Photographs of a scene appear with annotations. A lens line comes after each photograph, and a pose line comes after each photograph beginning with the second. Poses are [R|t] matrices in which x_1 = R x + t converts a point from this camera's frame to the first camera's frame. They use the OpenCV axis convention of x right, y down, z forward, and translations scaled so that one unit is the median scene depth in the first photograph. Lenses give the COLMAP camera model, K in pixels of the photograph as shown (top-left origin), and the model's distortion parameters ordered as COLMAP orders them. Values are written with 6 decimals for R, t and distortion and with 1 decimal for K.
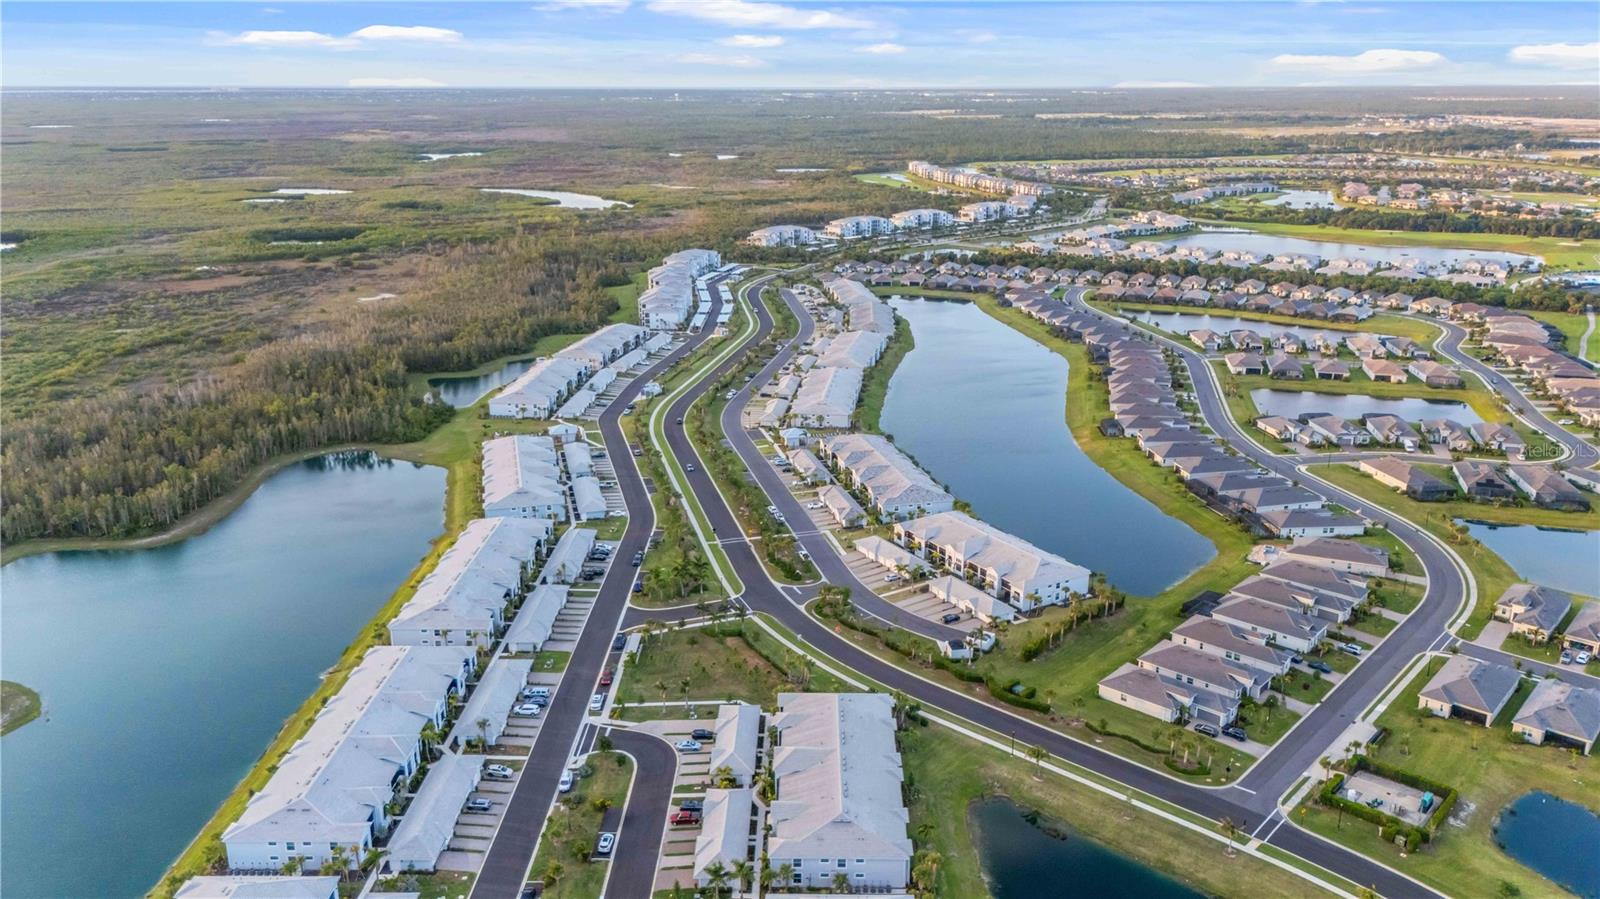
lens RADIAL K [[1207.9, 0, 830.2], [0, 1207.9, 439.8], [0, 0, 1]] dist [0.083631, -0.102530]
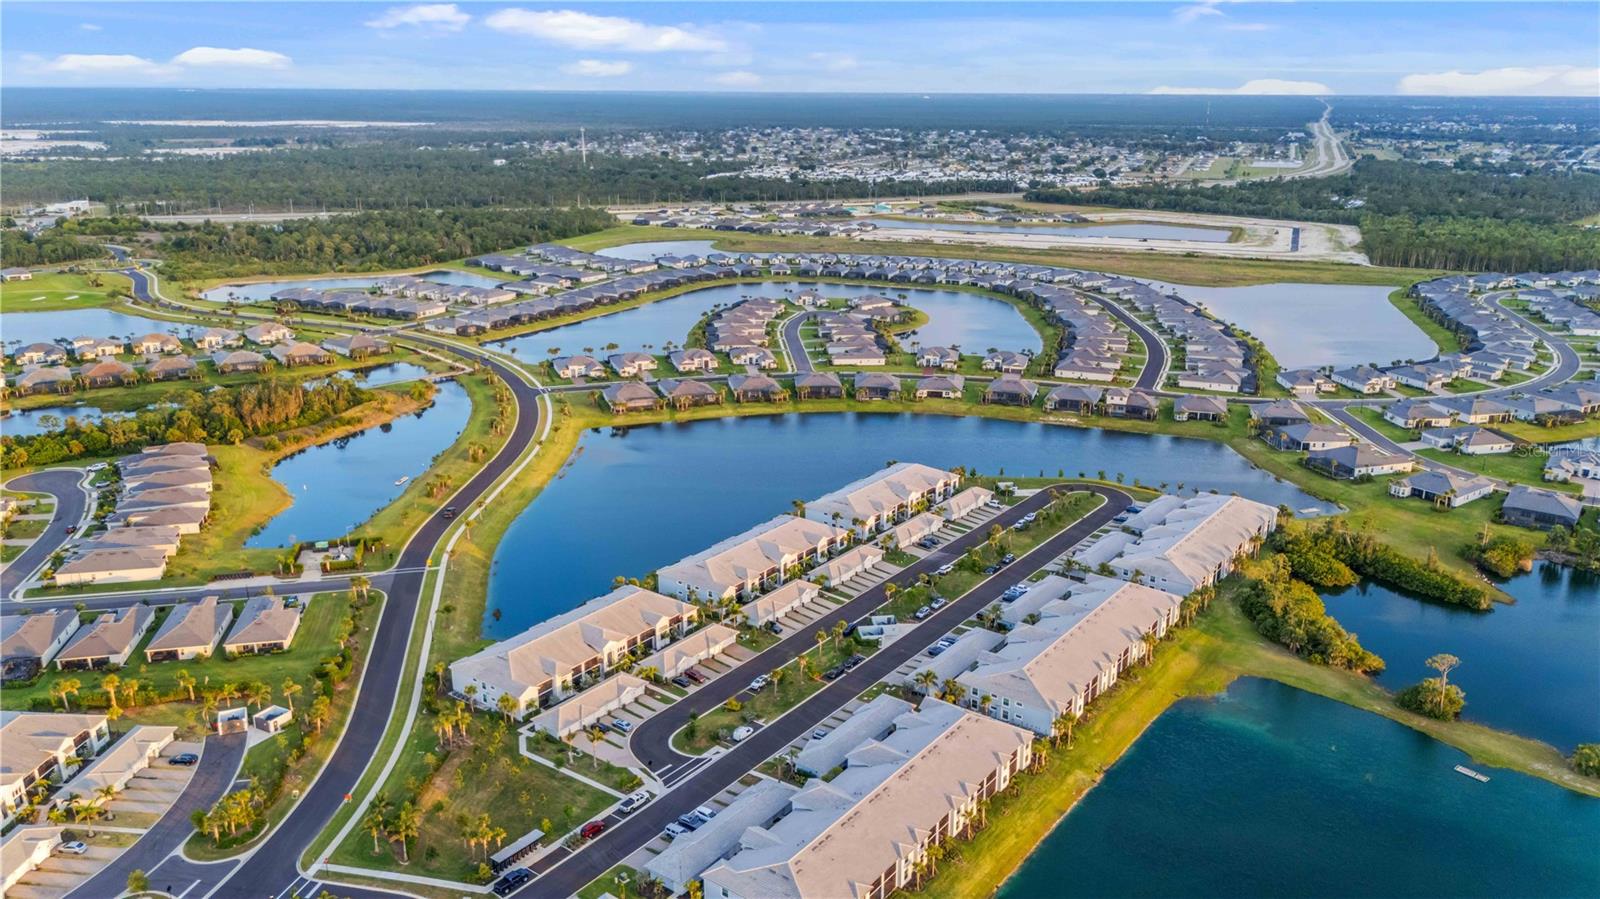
lens RADIAL K [[1188.8, 0, 800.0], [0, 1188.8, 449.5], [0, 0, 1]] dist [0.070812, -0.084879]
pose [[-0.793826, -0.179823, 0.580951, -0.789441], [0.160891, 0.859146, 0.485780, -0.420733], [-0.586476, 0.479094, -0.653080, 1.474018]]
